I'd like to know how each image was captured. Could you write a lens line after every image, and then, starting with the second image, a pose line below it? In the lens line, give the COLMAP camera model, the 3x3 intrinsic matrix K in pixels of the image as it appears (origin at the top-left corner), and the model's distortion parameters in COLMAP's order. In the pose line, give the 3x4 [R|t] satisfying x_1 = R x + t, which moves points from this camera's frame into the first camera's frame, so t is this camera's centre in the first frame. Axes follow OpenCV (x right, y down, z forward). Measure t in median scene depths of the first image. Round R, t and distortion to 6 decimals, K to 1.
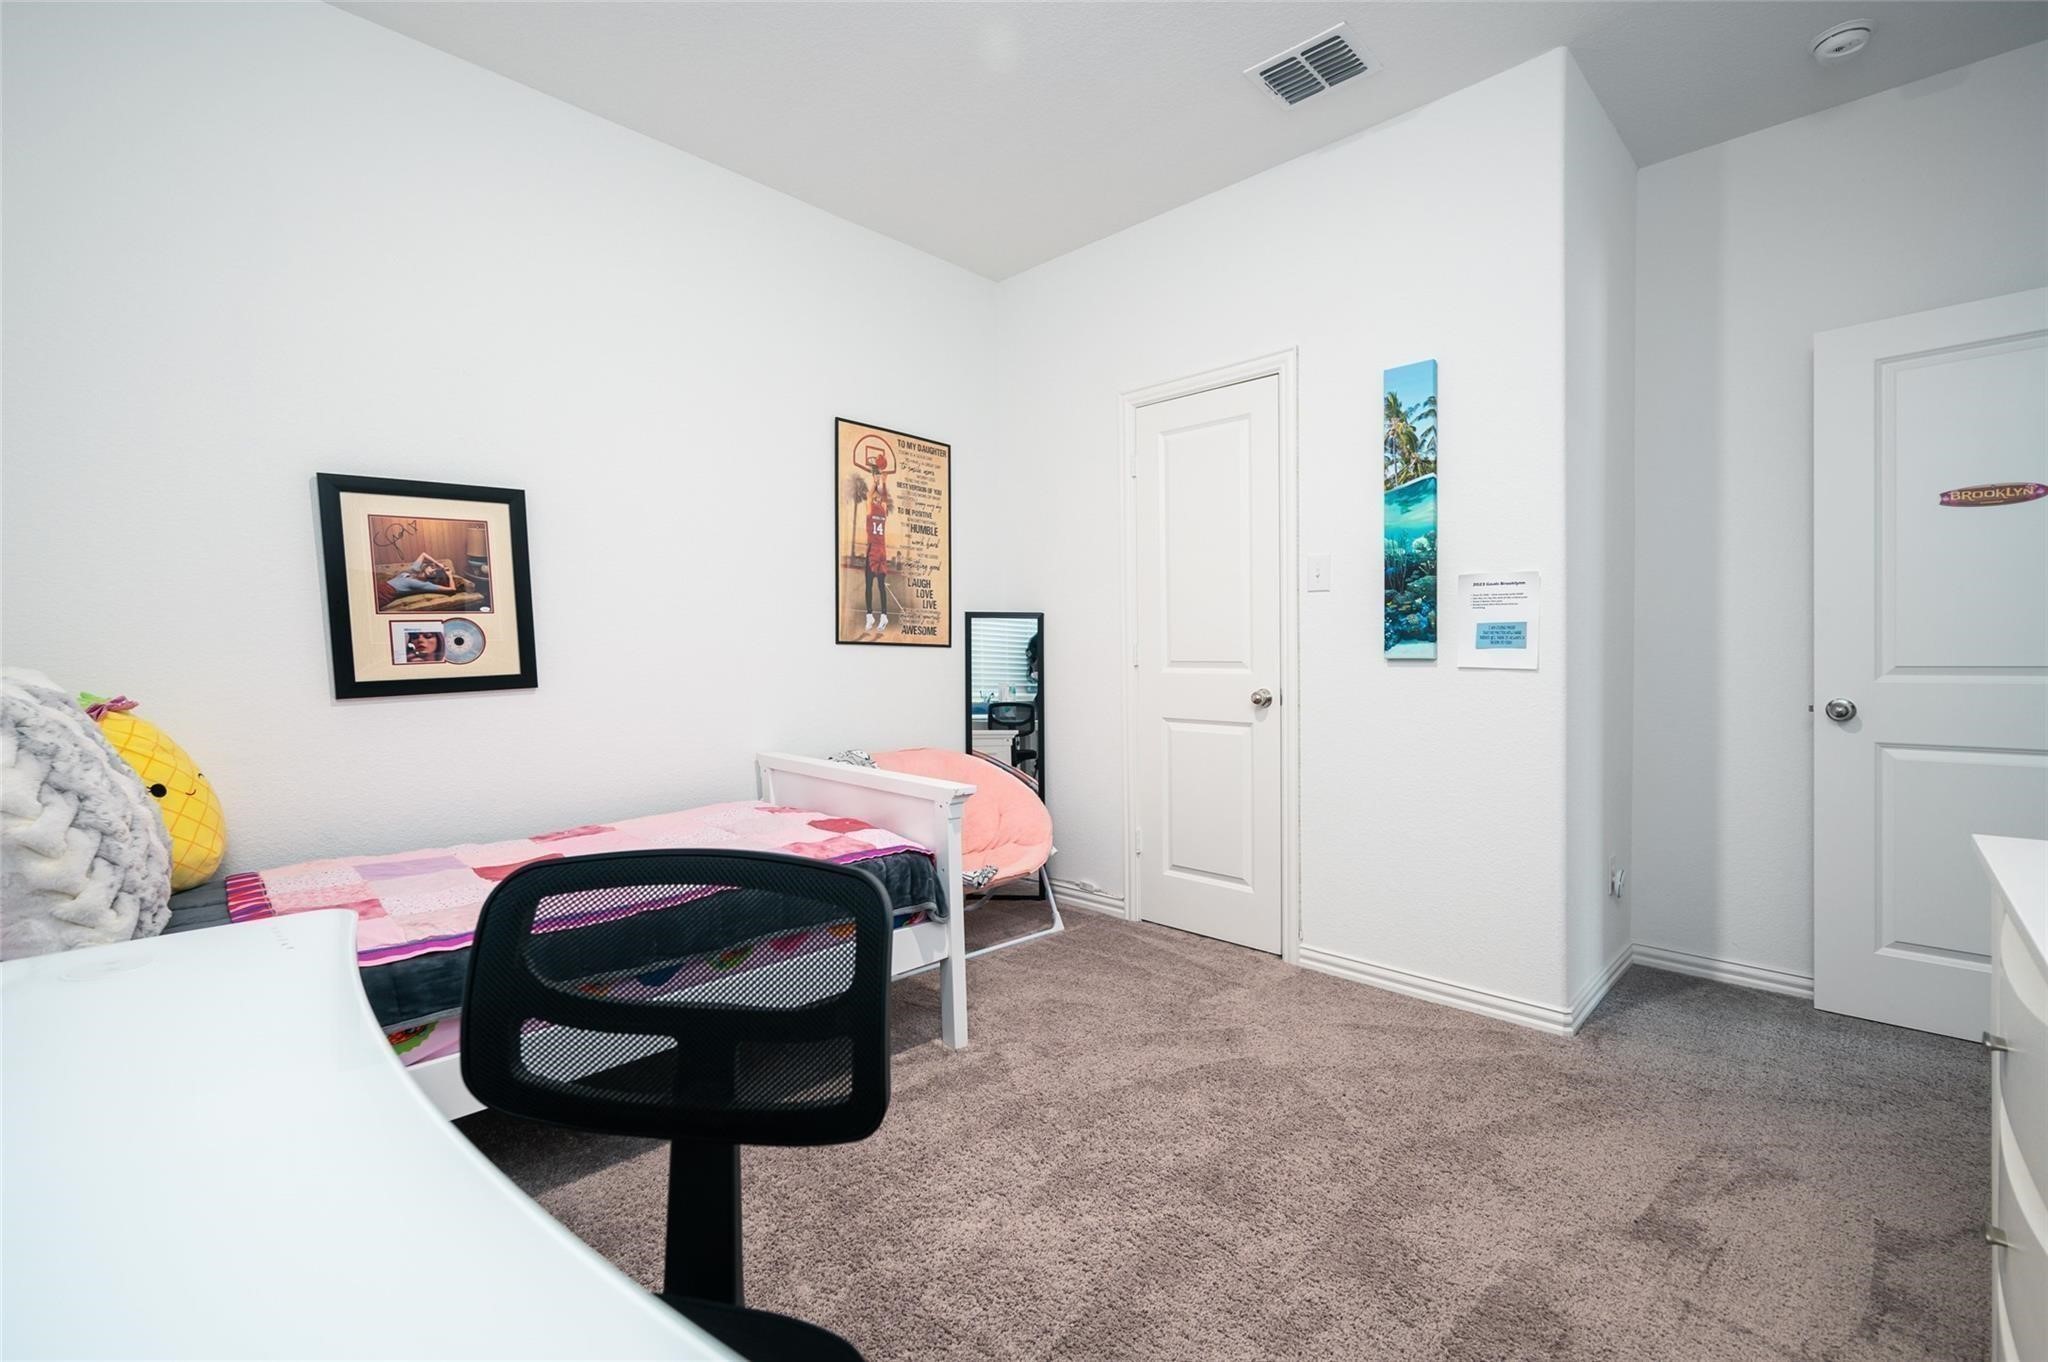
lens RADIAL K [[886.6, 0, 1010.1], [0, 886.6, 669.7], [0, 0, 1]] dist [-0.000964, -0.000275]
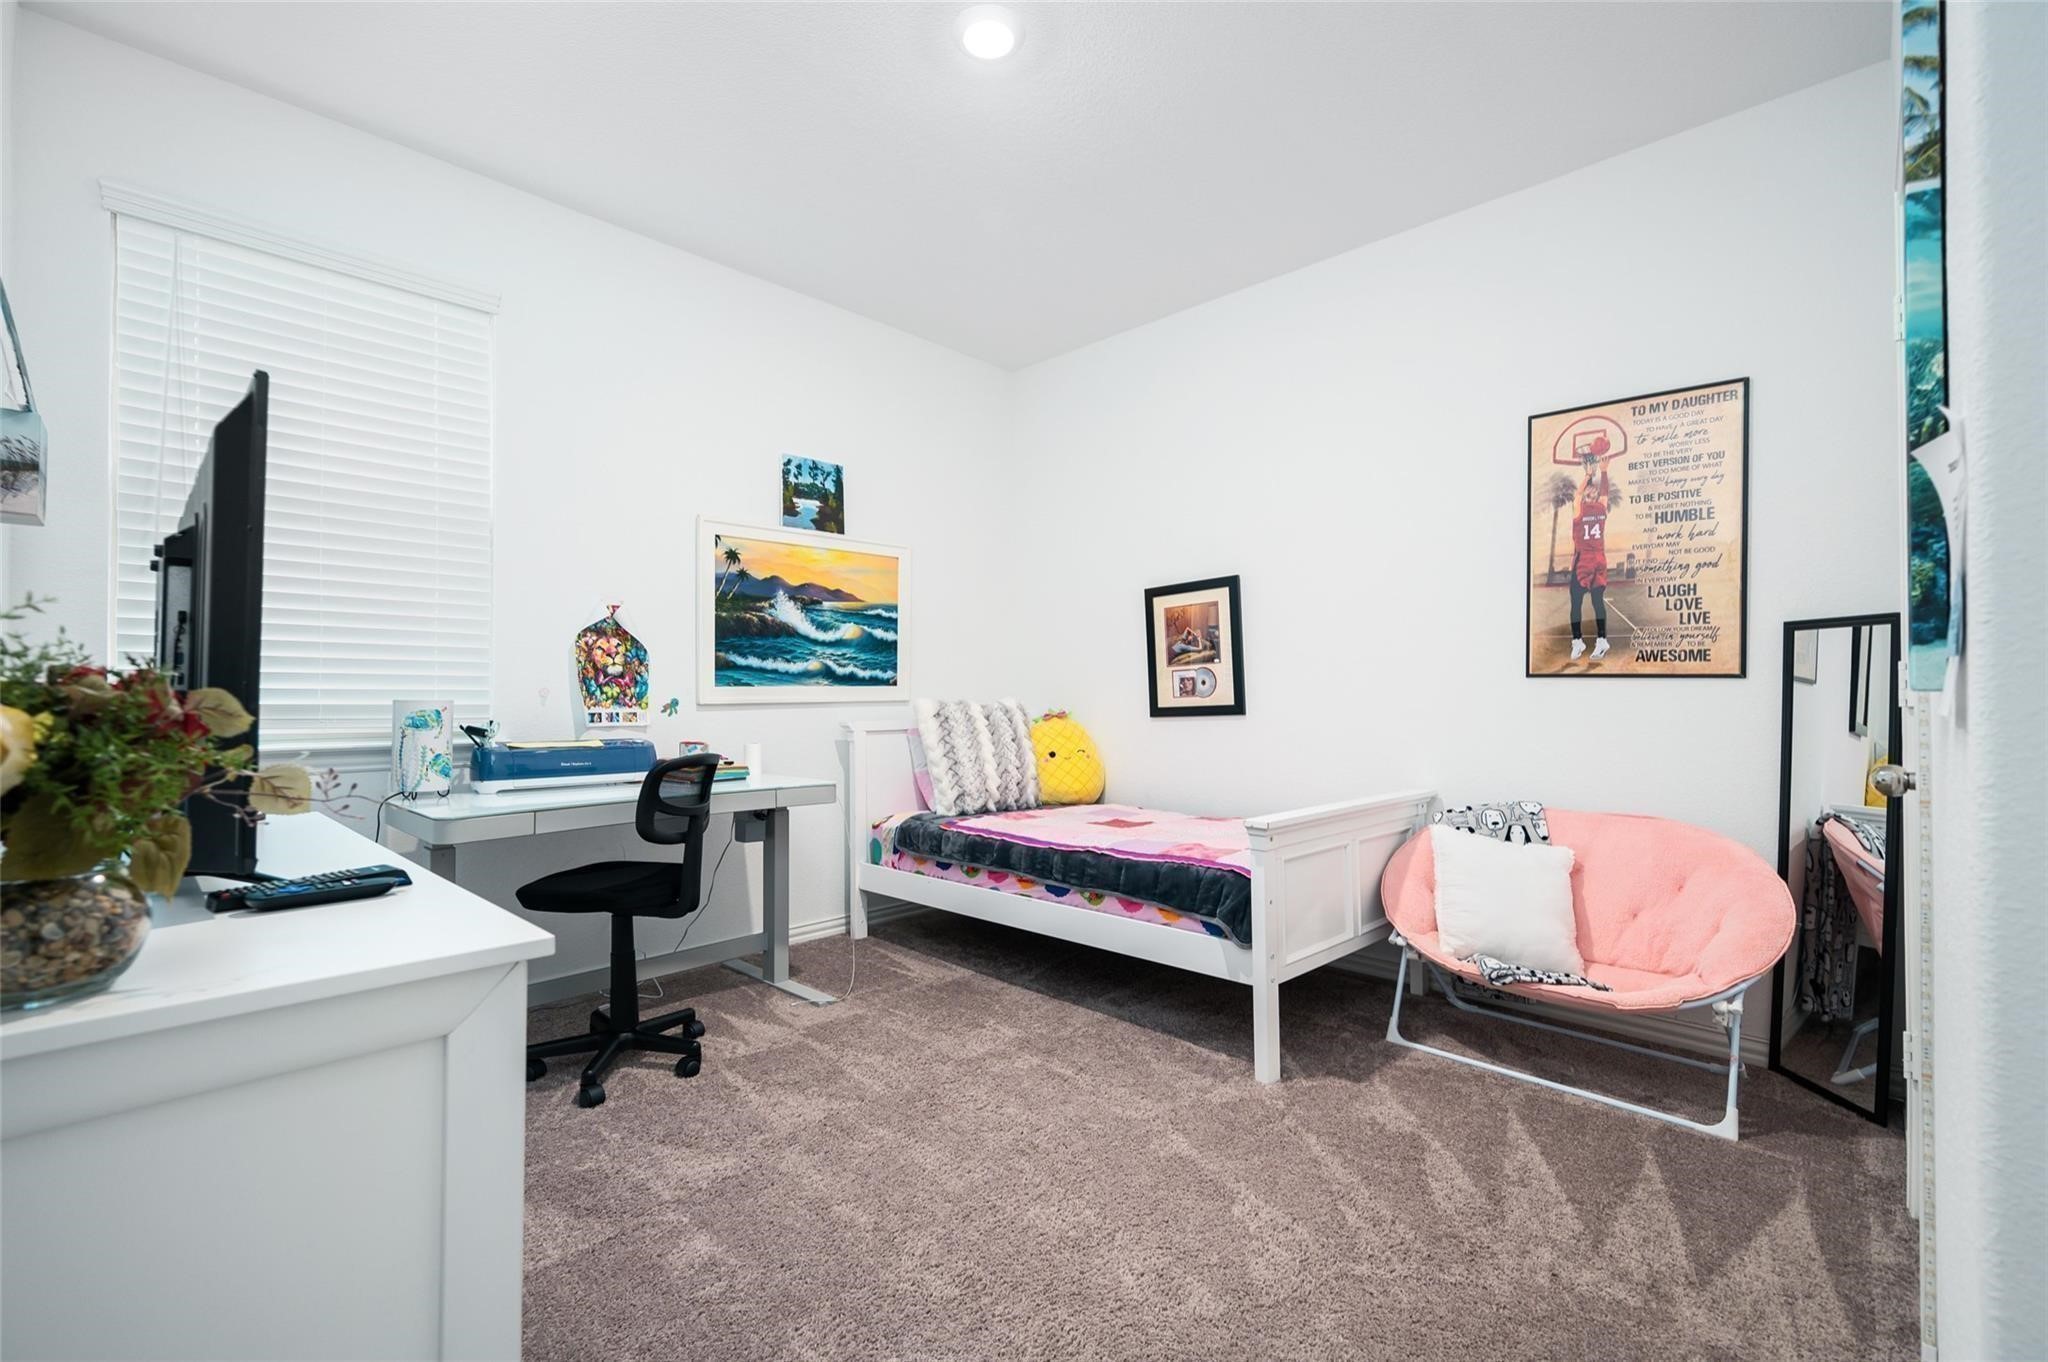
lens RADIAL K [[886.6, 0, 1010.1], [0, 886.6, 669.7], [0, 0, 1]] dist [-0.000964, -0.000275]
pose [[-0.000530, -0.027878, -0.999611, 0.656842], [-0.014638, 0.999504, -0.027867, -0.005025], [0.999893, 0.014617, -0.000938, 0.487669]]
